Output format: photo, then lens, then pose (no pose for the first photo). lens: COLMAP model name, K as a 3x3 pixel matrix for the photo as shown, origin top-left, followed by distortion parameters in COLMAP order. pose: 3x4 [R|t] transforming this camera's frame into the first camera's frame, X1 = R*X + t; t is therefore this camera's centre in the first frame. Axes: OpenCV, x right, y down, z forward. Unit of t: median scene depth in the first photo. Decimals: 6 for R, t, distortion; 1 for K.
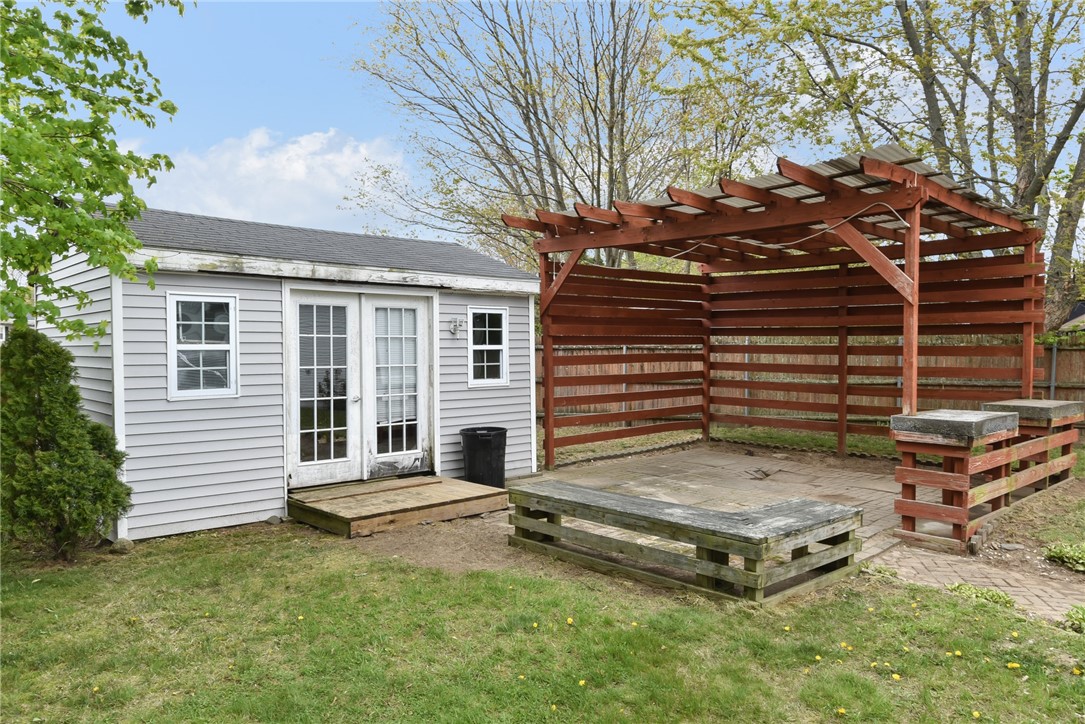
lens RADIAL K [[754.1, 0, 535.9], [0, 754.1, 365.5], [0, 0, 1]] dist [0.005624, -0.000062]
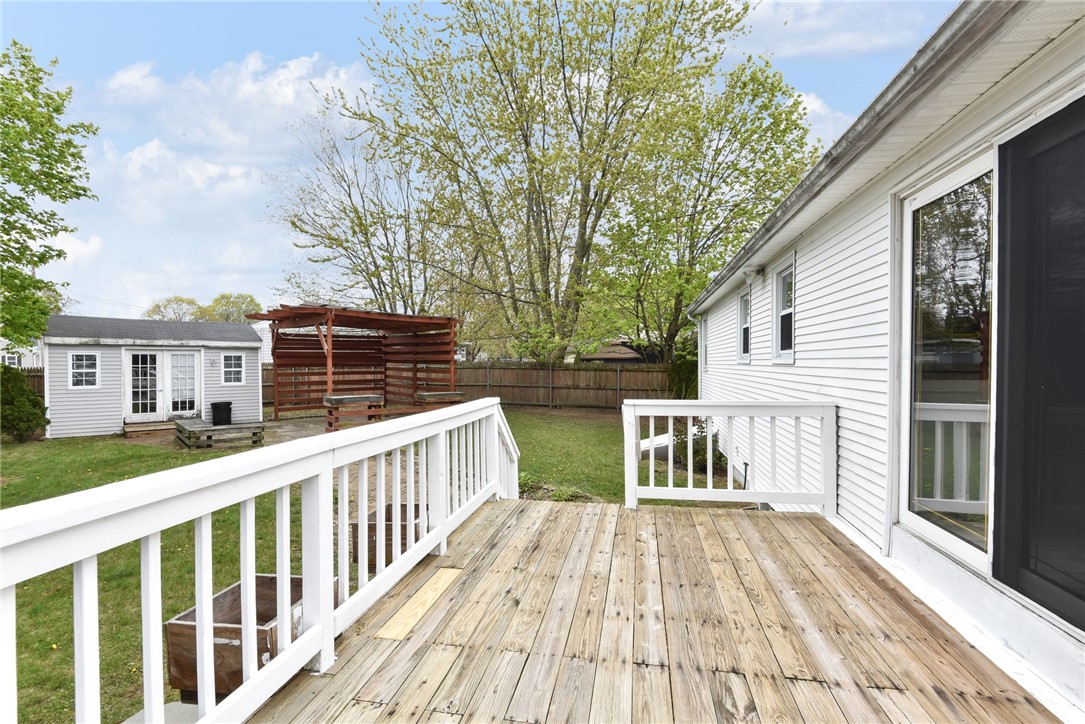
lens RADIAL K [[510.9, 0, 536.6], [0, 510.9, 365.7], [0, 0, 1]] dist [0.002661, -0.007768]
pose [[0.999855, 0.002273, -0.016891, 1.041311], [-0.002508, 0.999901, -0.013873, -0.017201], [0.016858, 0.013913, 0.999761, -0.706035]]
